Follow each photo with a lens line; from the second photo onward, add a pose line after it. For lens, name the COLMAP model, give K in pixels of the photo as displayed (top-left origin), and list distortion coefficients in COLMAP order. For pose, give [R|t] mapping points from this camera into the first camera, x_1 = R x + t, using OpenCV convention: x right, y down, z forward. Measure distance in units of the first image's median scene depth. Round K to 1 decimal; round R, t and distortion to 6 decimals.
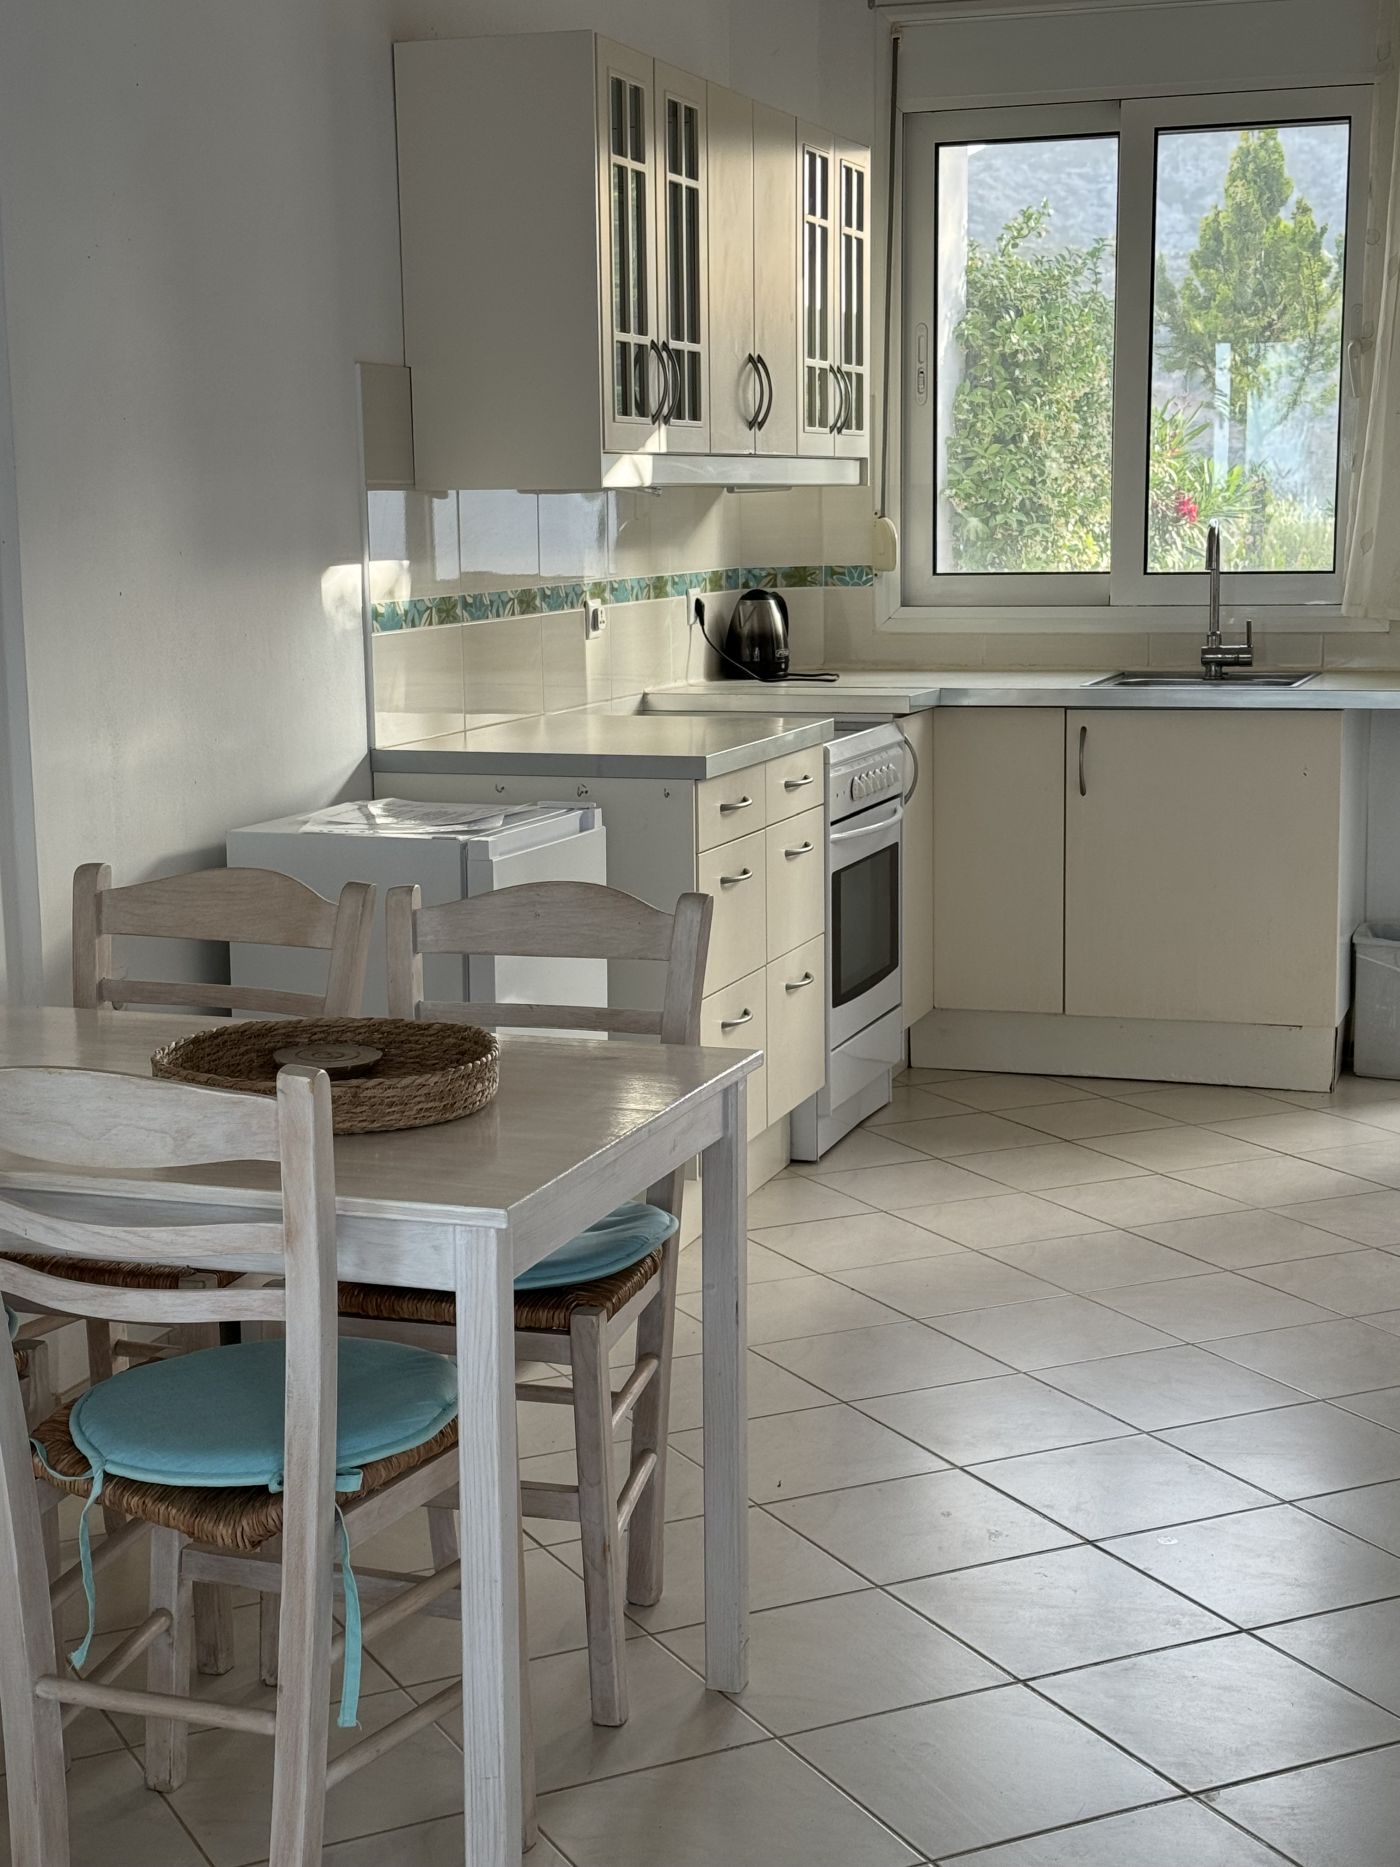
lens RADIAL K [[2804.6, 0, 700.0], [0, 2804.6, 933.5], [0, 0, 1]] dist [0.168547, -0.088264]
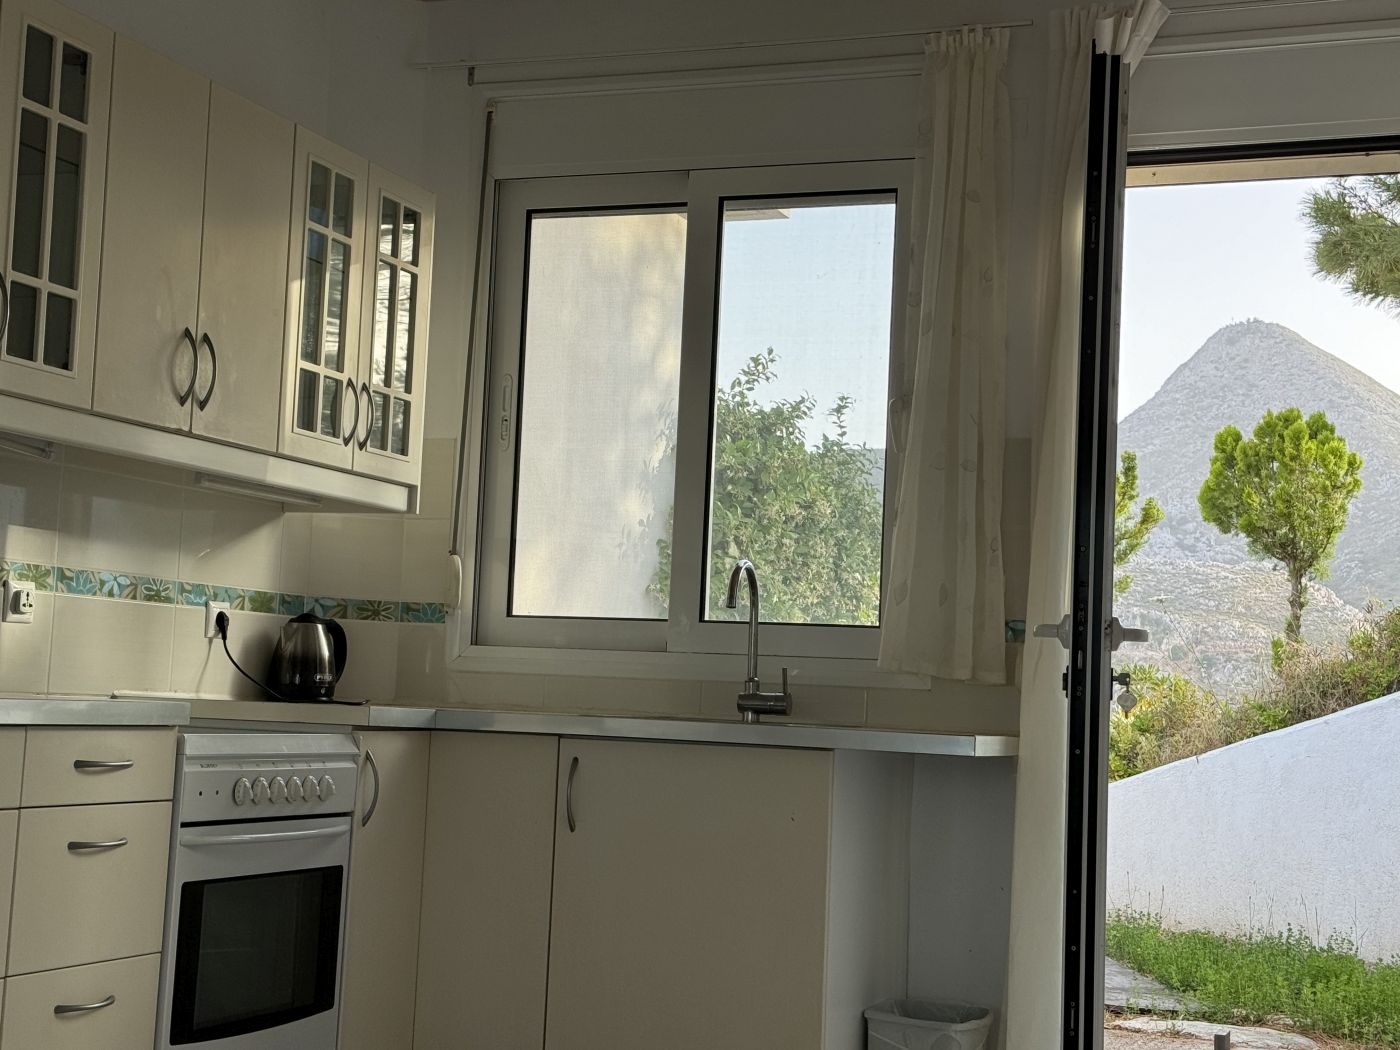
lens RADIAL K [[2103.0, 0, 700.0], [0, 2103.0, 525.0], [0, 0, 1]] dist [0.168547, -0.088264]
pose [[0.997105, 0.051786, -0.055672, 0.200351], [-0.063636, 0.969114, -0.238263, 0.015211], [0.041614, 0.241116, 0.969604, 0.286712]]
